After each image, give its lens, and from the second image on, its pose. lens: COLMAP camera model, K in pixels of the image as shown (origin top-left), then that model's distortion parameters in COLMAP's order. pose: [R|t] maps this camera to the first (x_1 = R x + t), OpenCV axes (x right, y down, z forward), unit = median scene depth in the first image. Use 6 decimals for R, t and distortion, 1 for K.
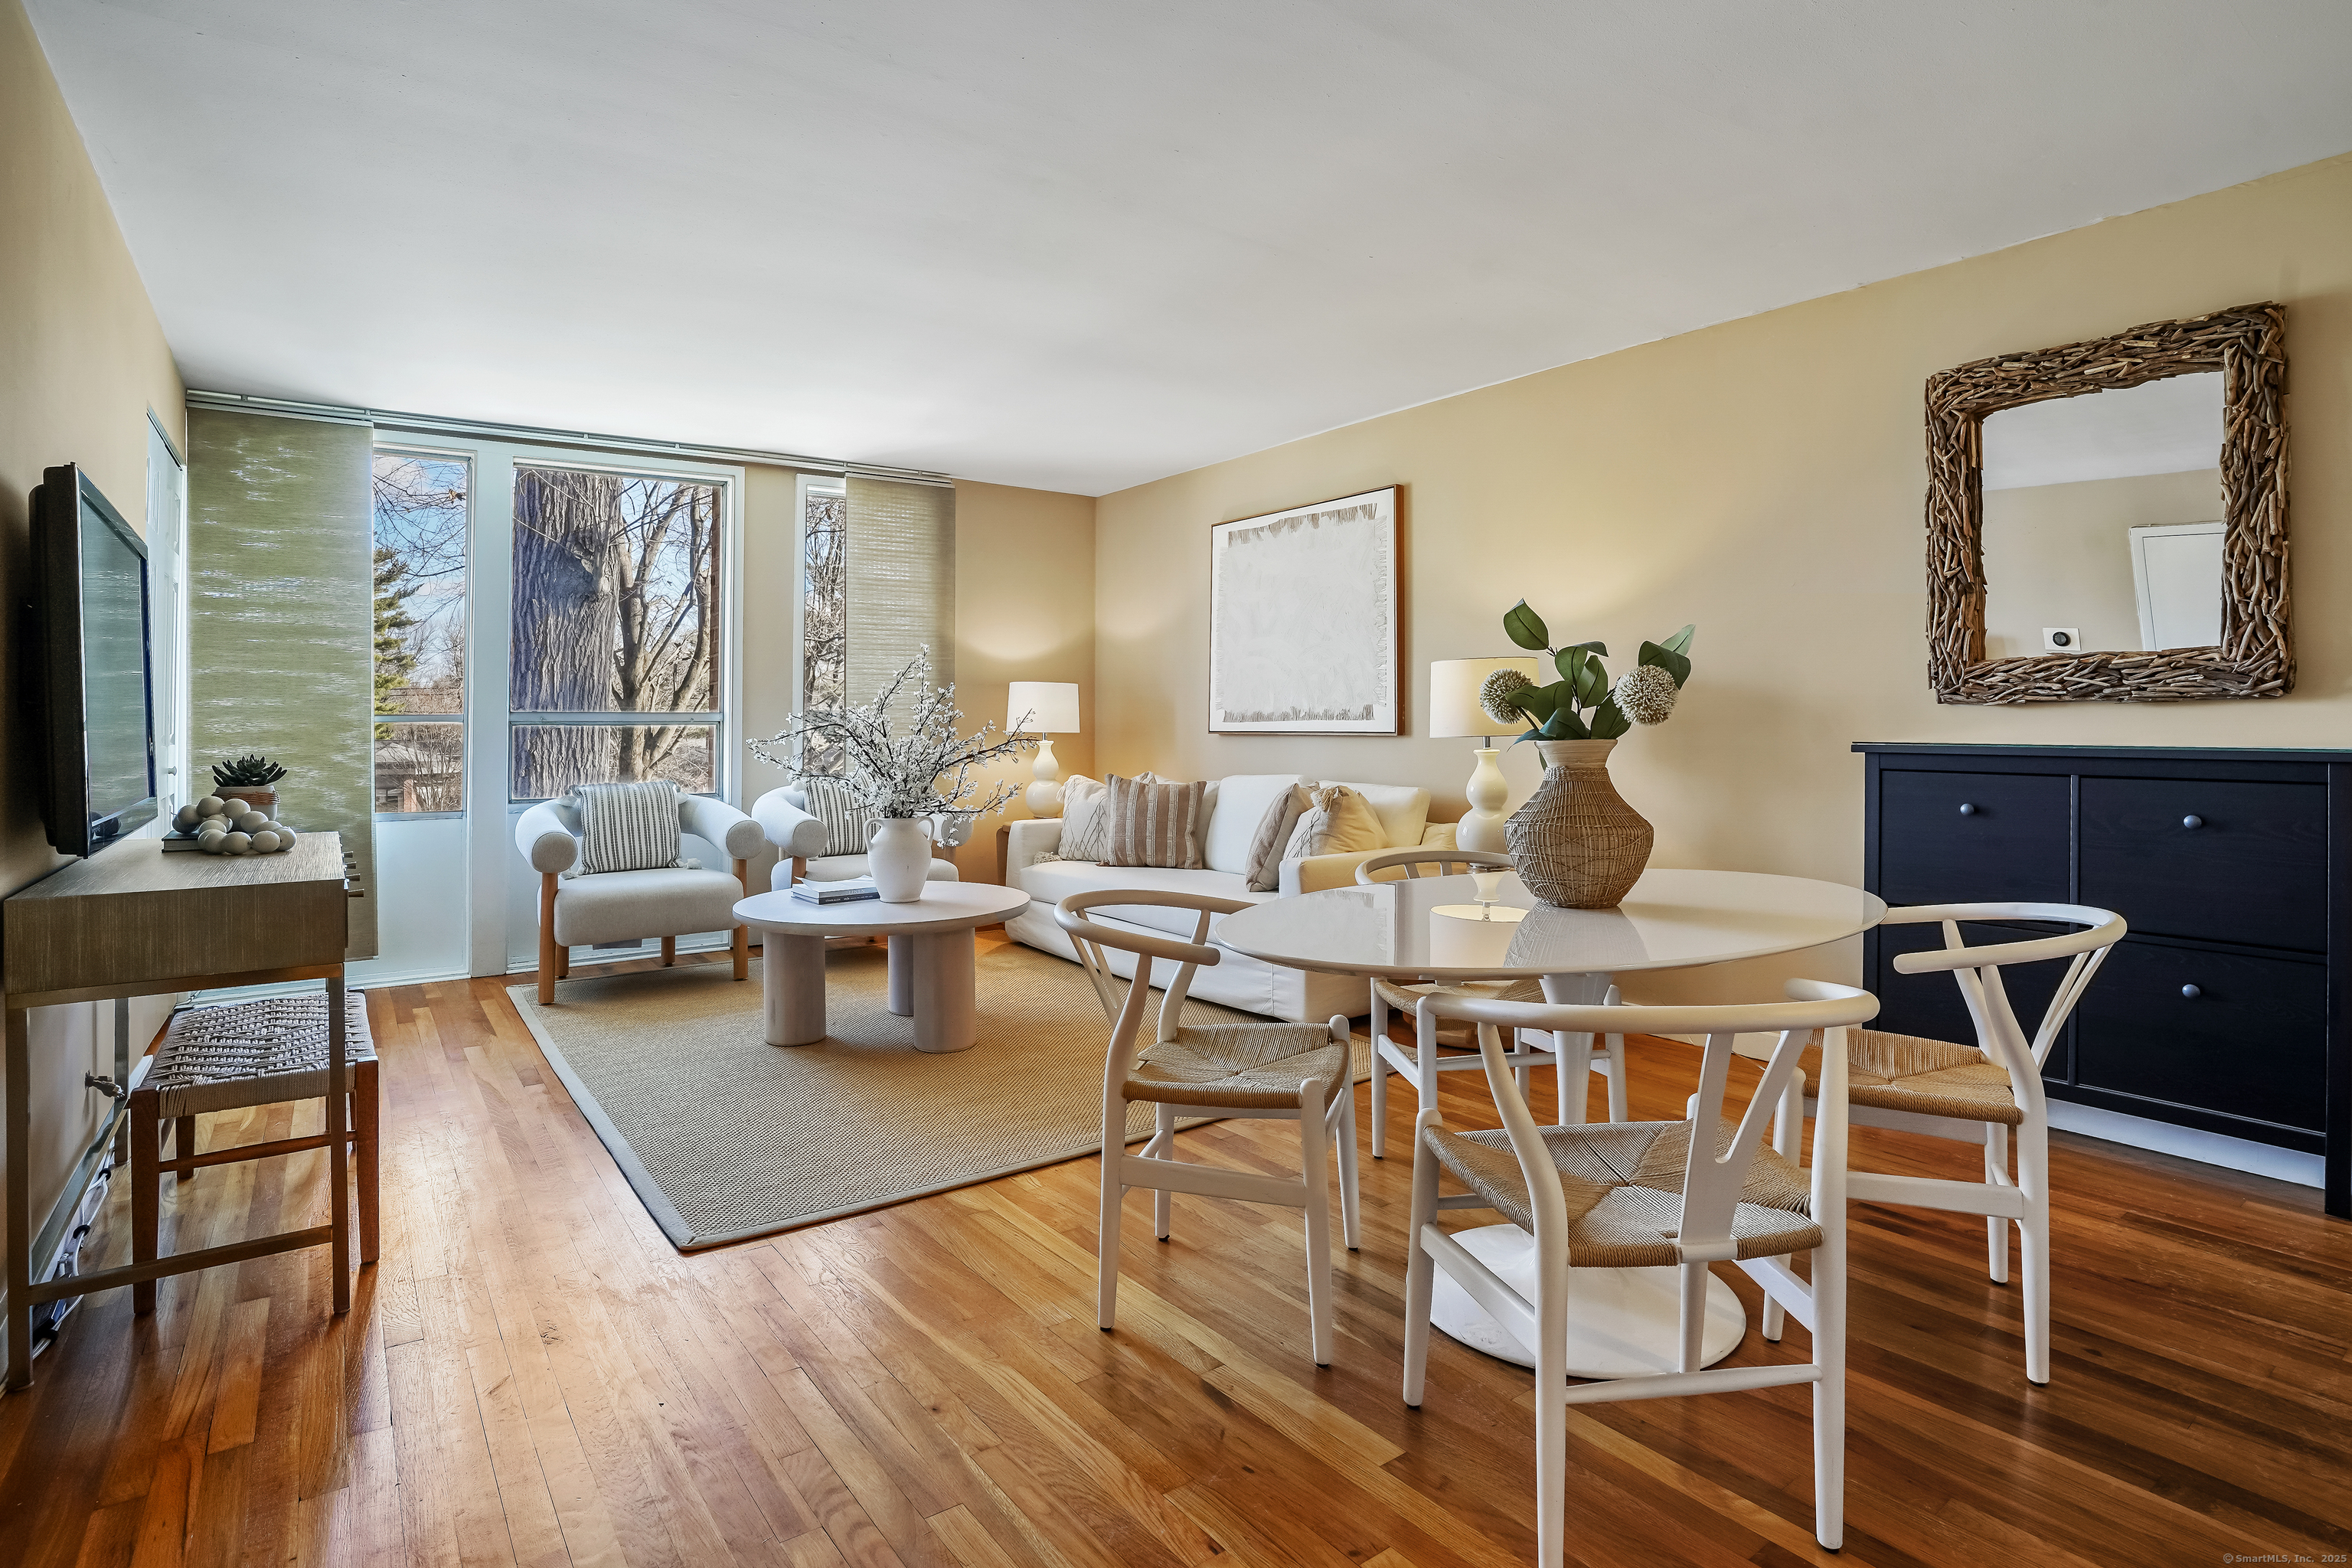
lens RADIAL K [[1179.3, 0, 1159.7], [0, 1179.3, 729.4], [0, 0, 1]] dist [-0.062819, 0.015211]
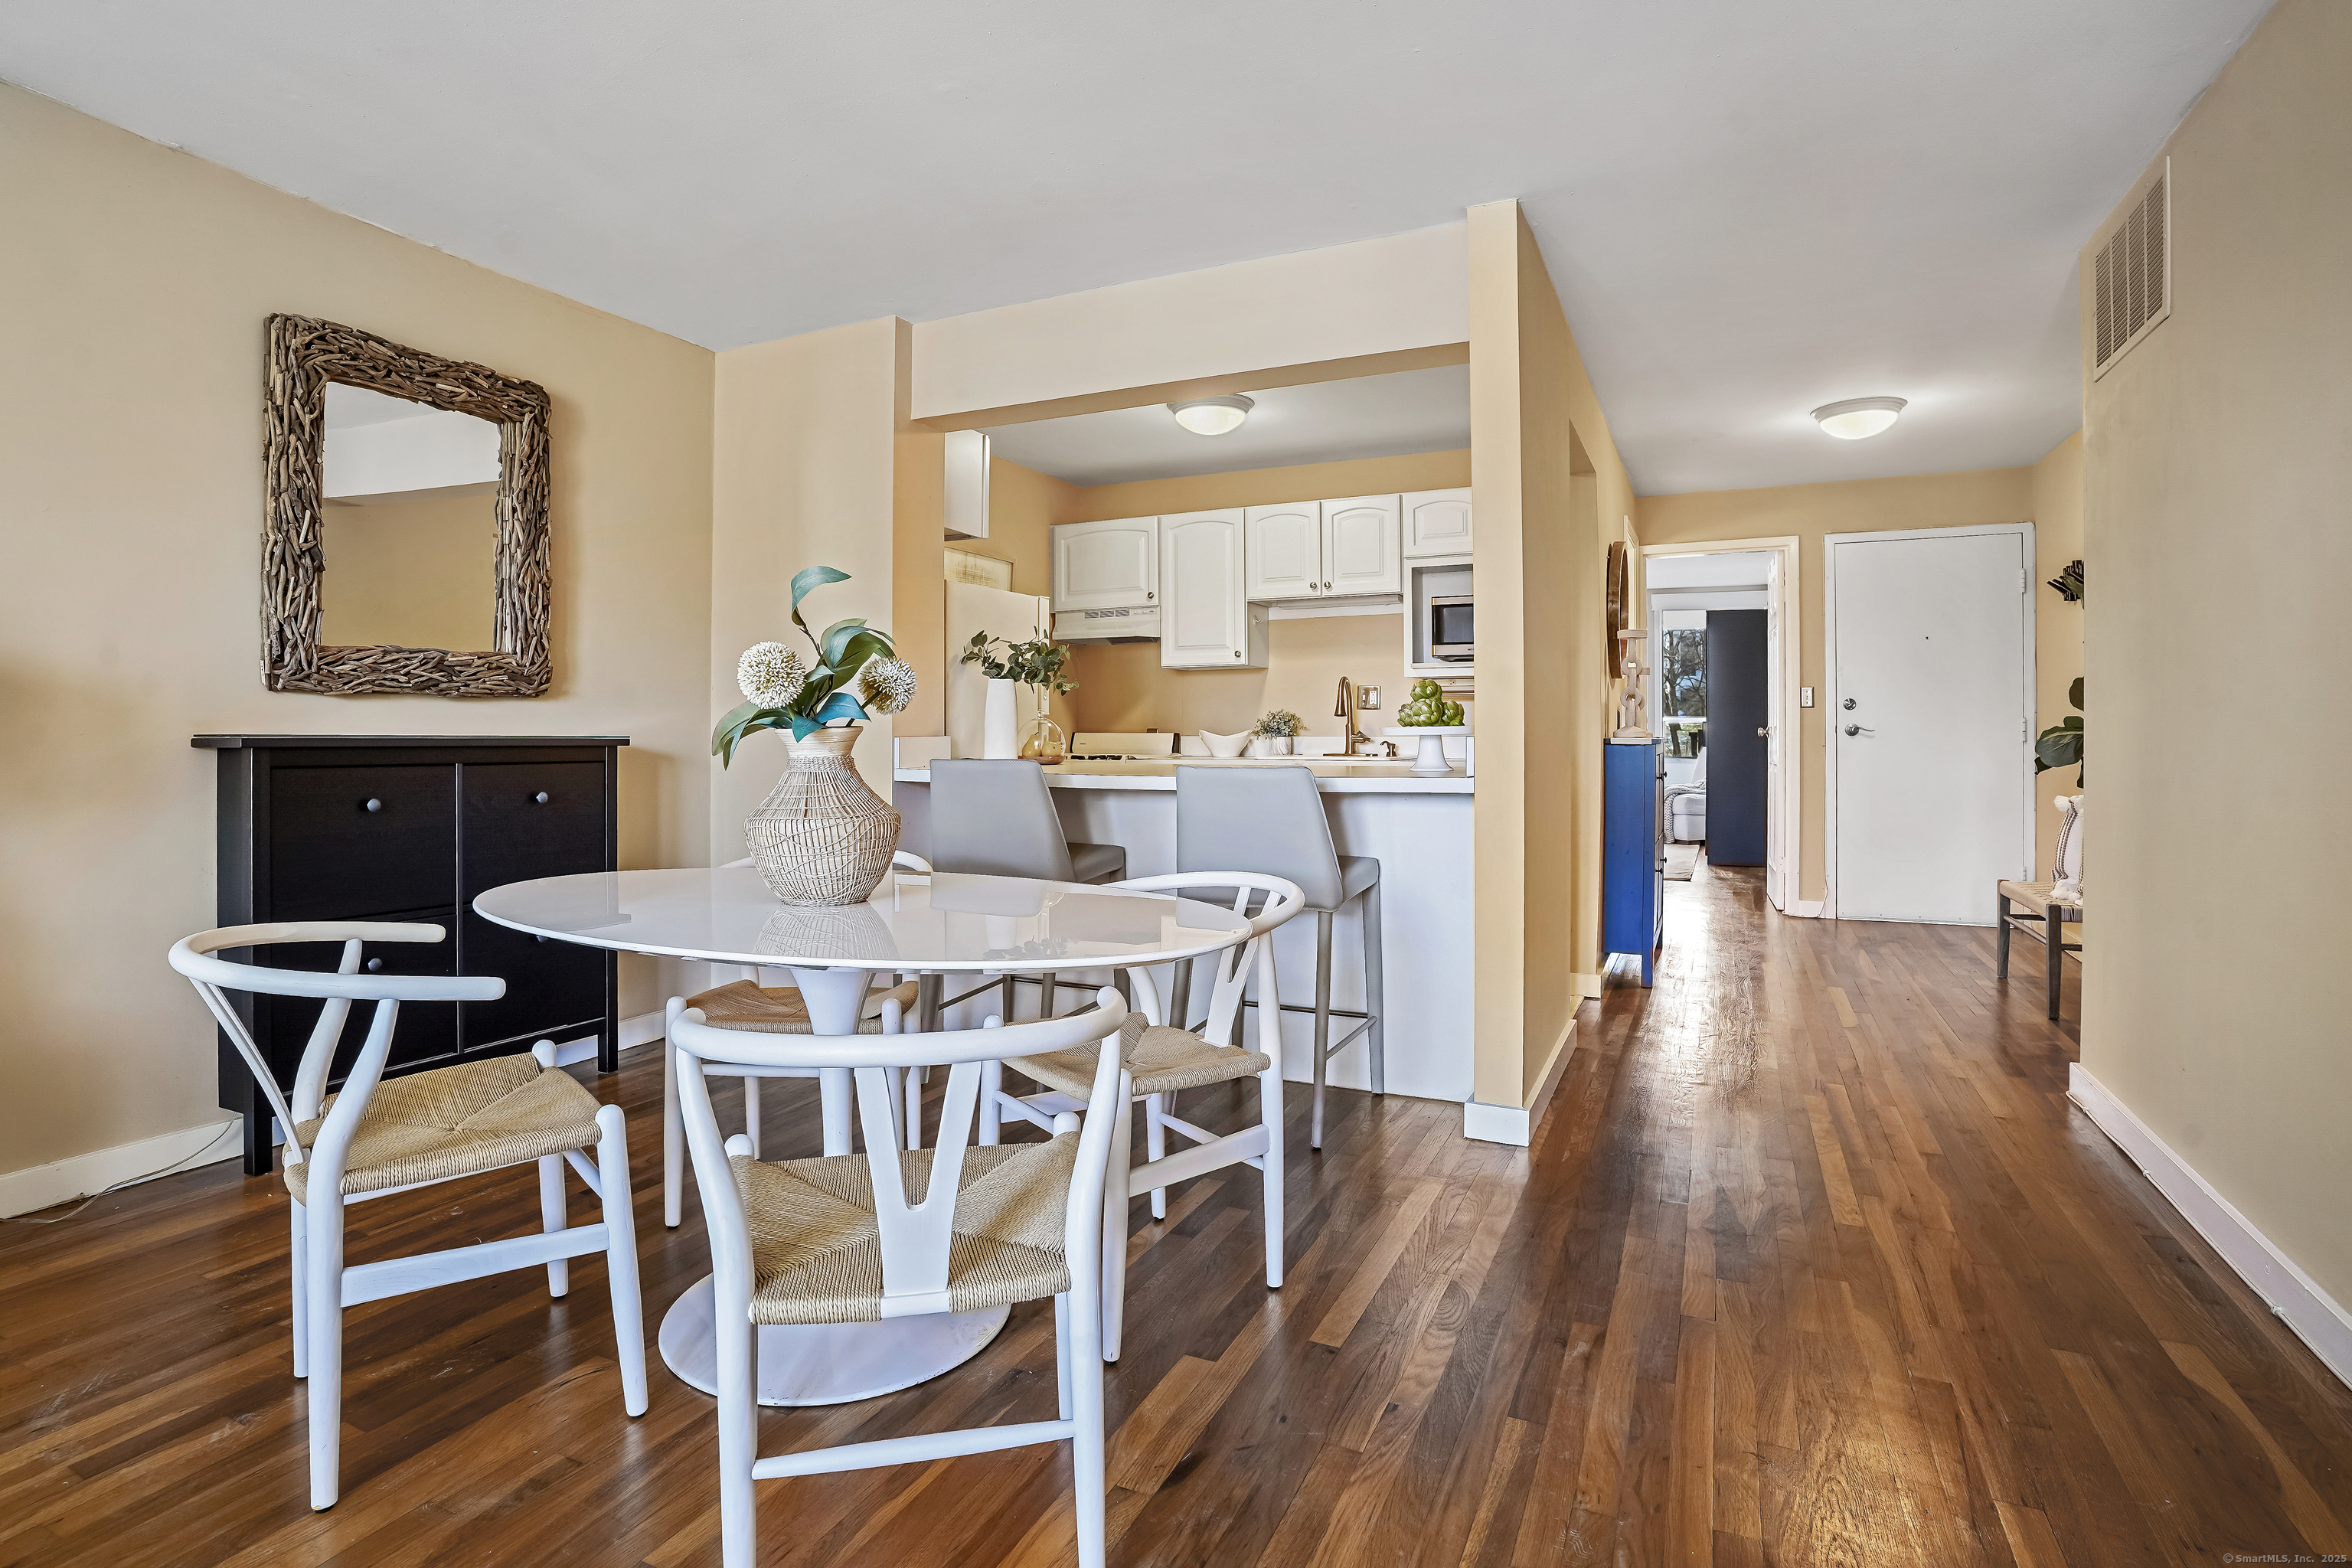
lens RADIAL K [[1179.3, 0, 1165.9], [0, 1179.3, 733.4], [0, 0, 1]] dist [-0.062819, 0.015211]
pose [[-0.473992, -0.004122, 0.880519, -0.260707], [-0.001826, 0.999991, 0.003698, 0.003600], [-0.880527, 0.000145, -0.473996, 0.519759]]
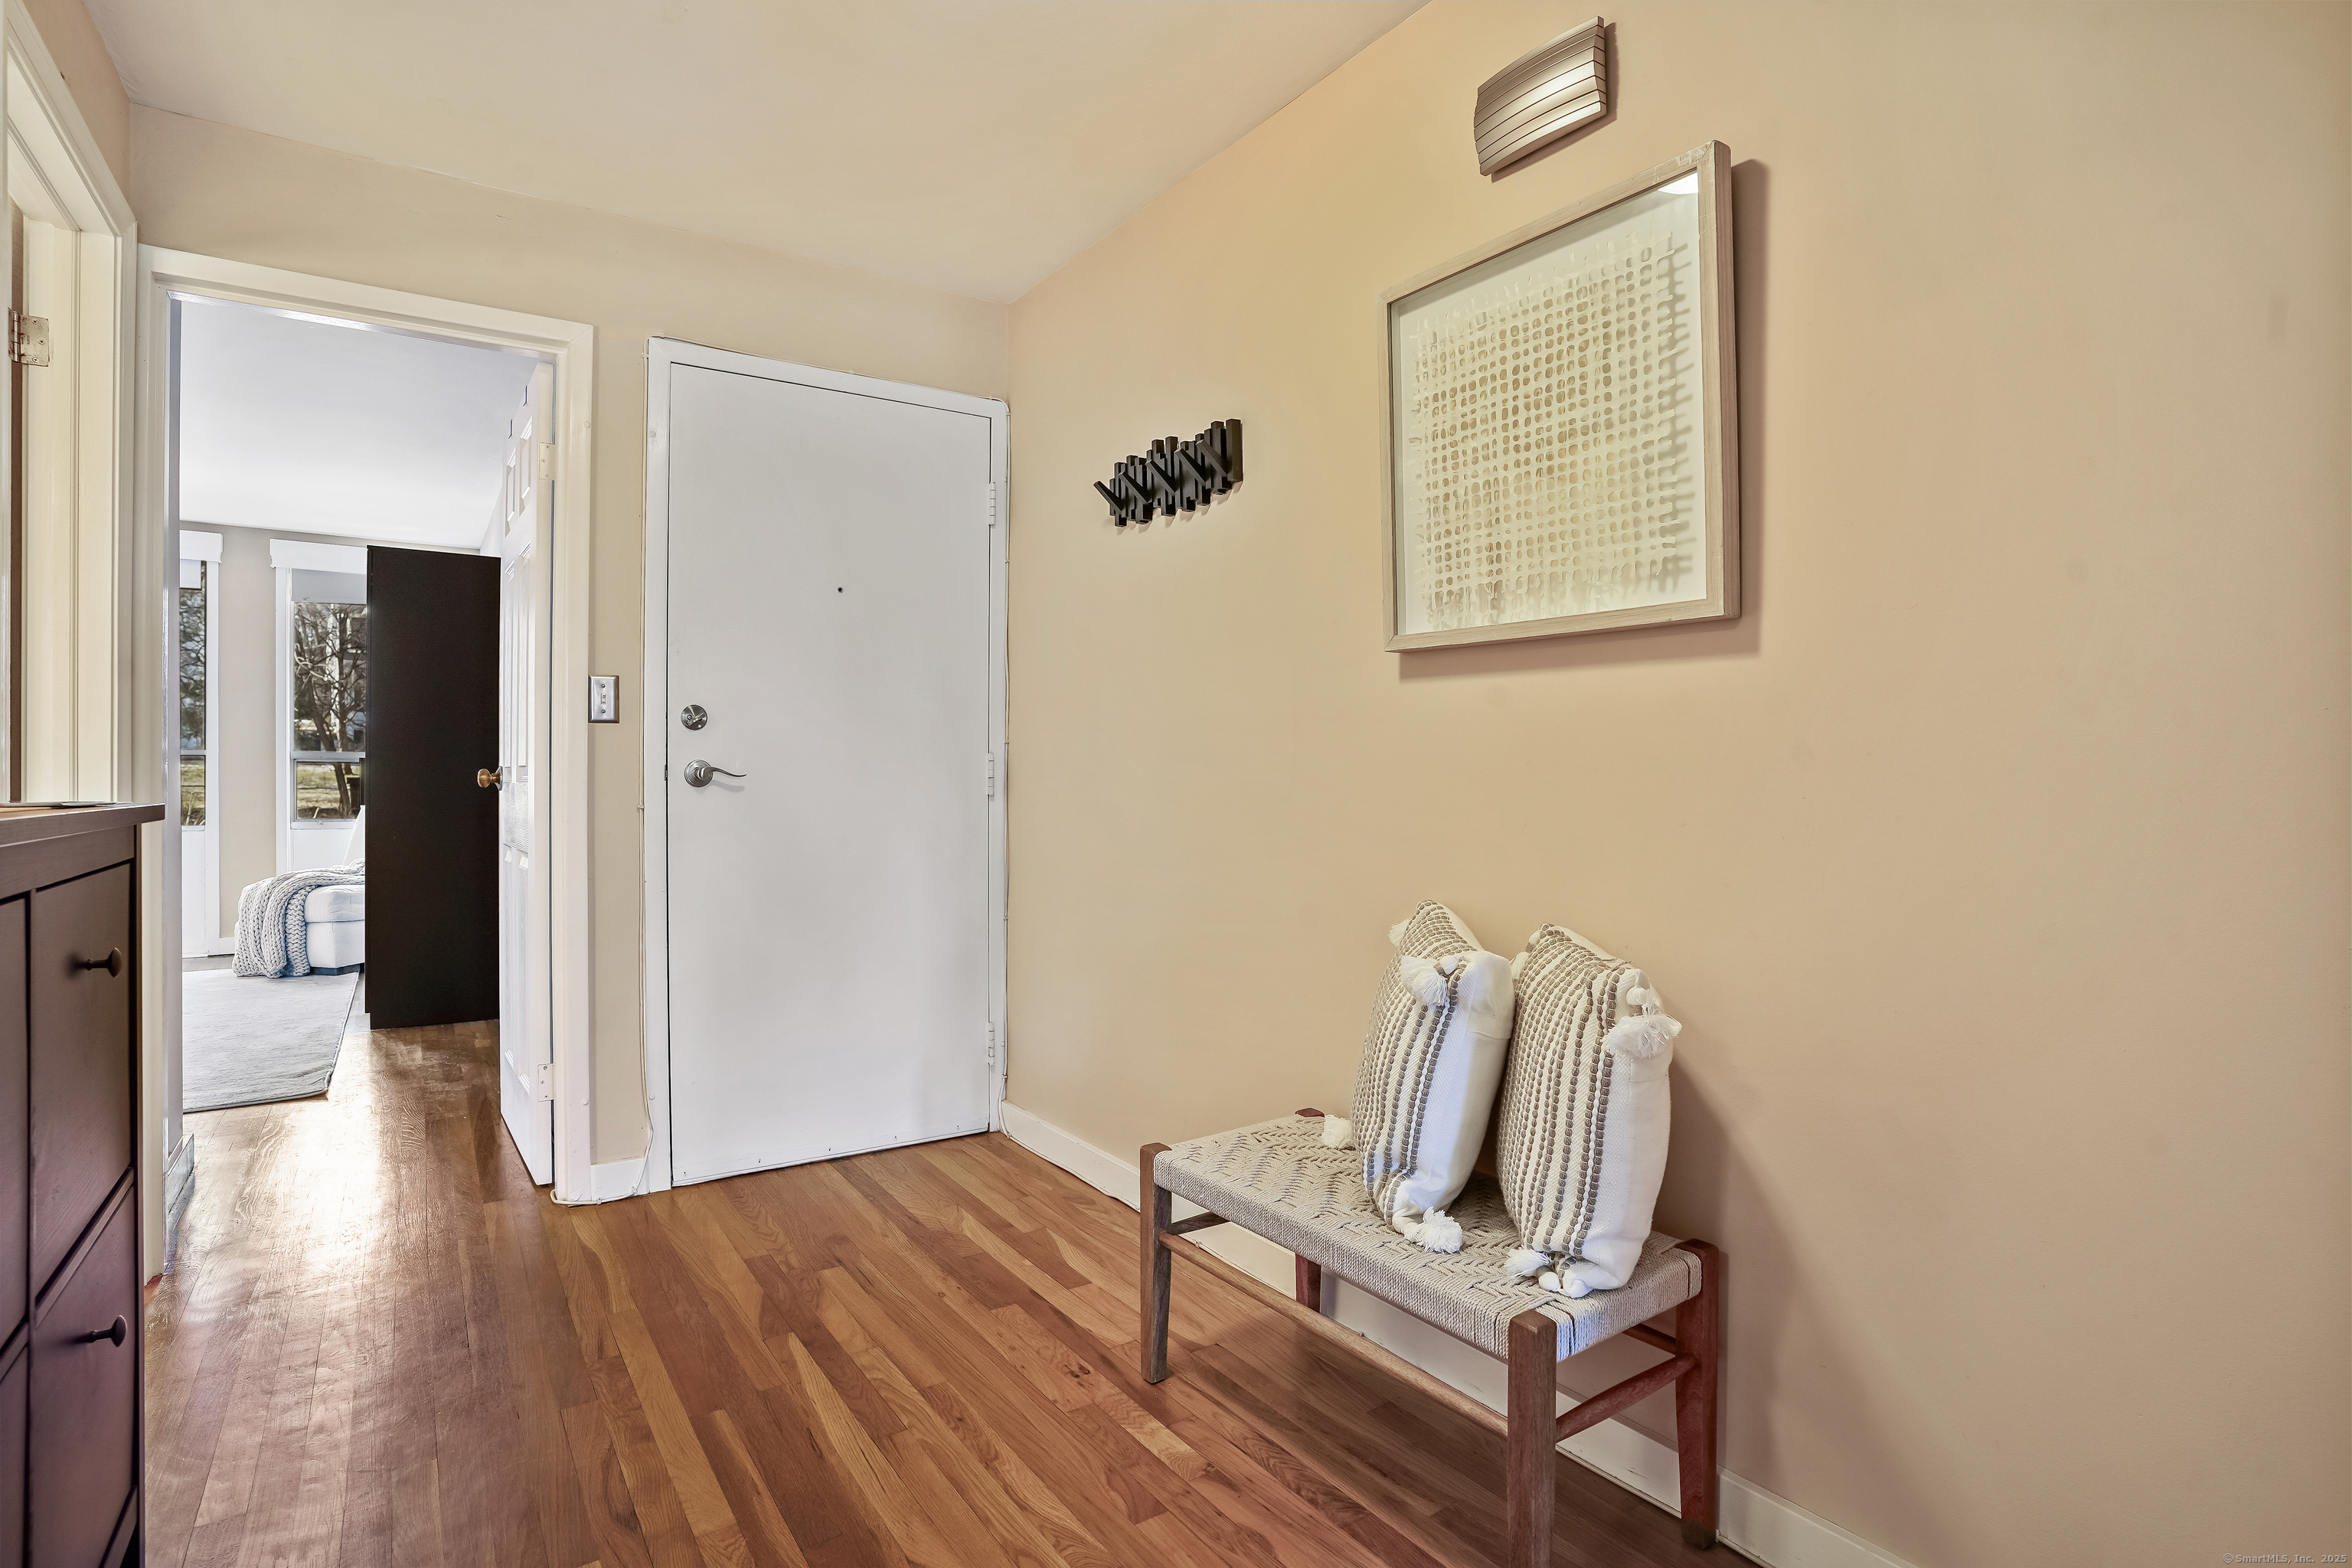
lens RADIAL K [[1179.3, 0, 1167.5], [0, 1179.3, 771.6], [0, 0, 1]] dist [-0.062819, 0.015211]
pose [[-0.999091, -0.002602, 0.042557, 0.230645], [-0.002640, 0.999996, -0.000837, 0.001687], [-0.042555, -0.000949, -0.999094, -0.156657]]
